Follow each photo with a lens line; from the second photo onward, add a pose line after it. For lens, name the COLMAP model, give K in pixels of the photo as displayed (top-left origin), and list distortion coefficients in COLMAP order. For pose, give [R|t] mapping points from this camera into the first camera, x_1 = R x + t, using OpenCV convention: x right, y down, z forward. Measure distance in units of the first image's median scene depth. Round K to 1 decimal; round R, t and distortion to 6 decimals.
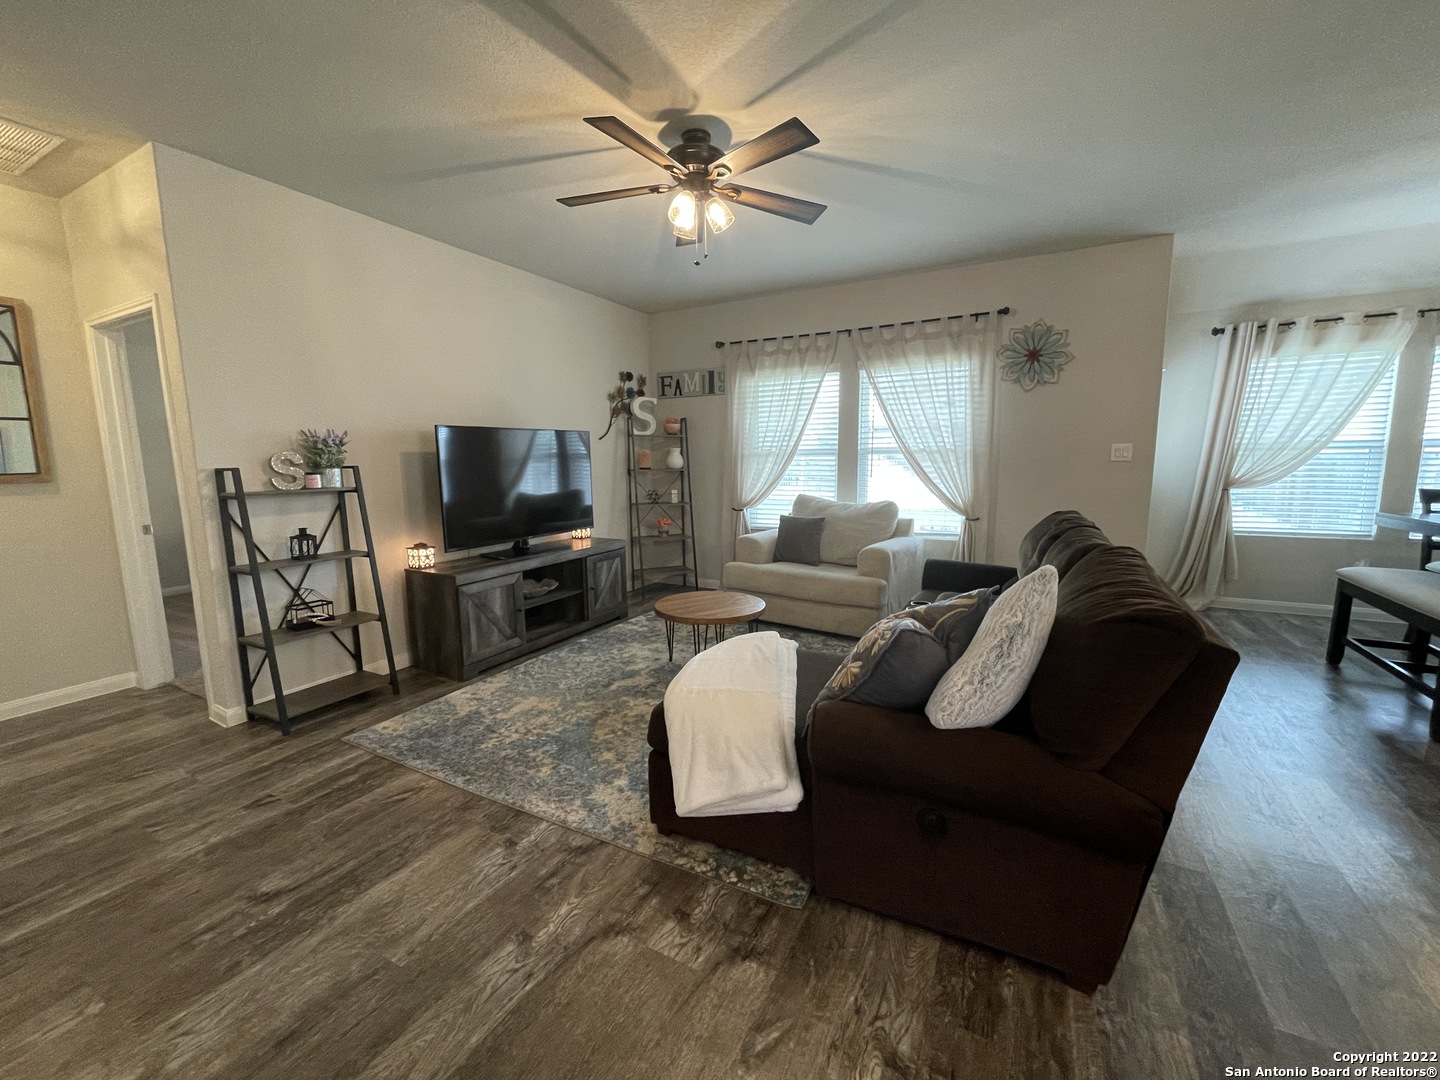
lens RADIAL K [[584.6, 0, 710.2], [0, 584.6, 537.6], [0, 0, 1]] dist [-0.000850, -0.000221]
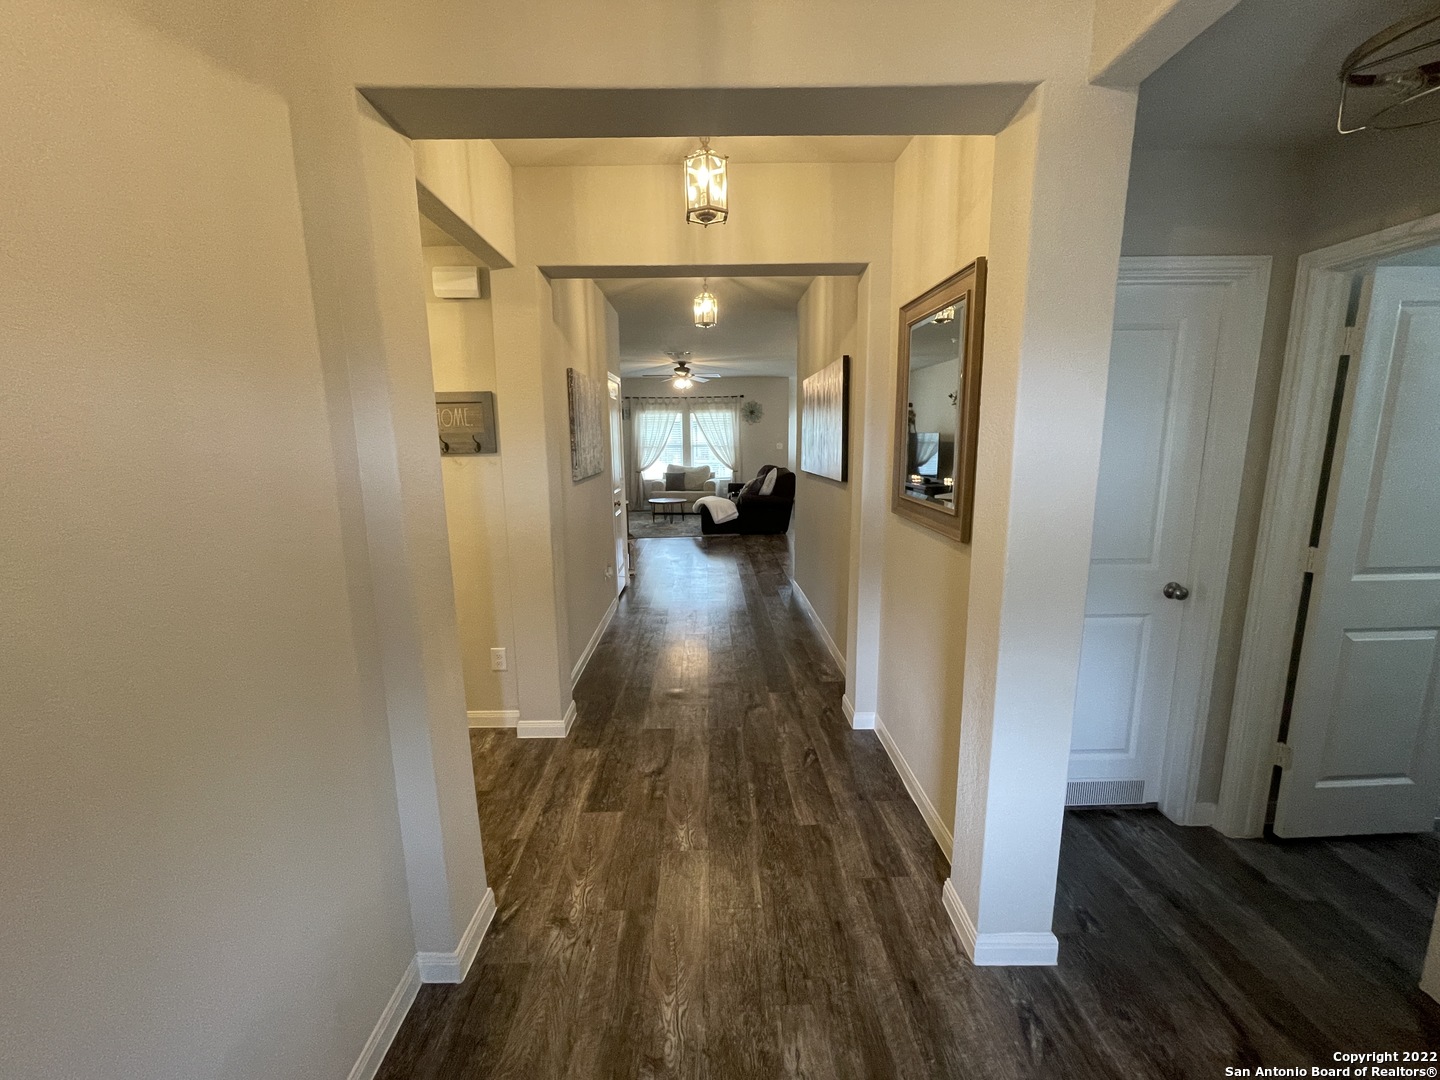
lens RADIAL K [[584.6, 0, 717.6], [0, 584.6, 539.5], [0, 0, 1]] dist [-0.000850, -0.000221]
pose [[0.865850, -0.084303, 0.493150, -1.002312], [0.070618, 0.996426, 0.046349, 0.154868], [-0.495295, -0.005306, 0.868709, -1.334490]]
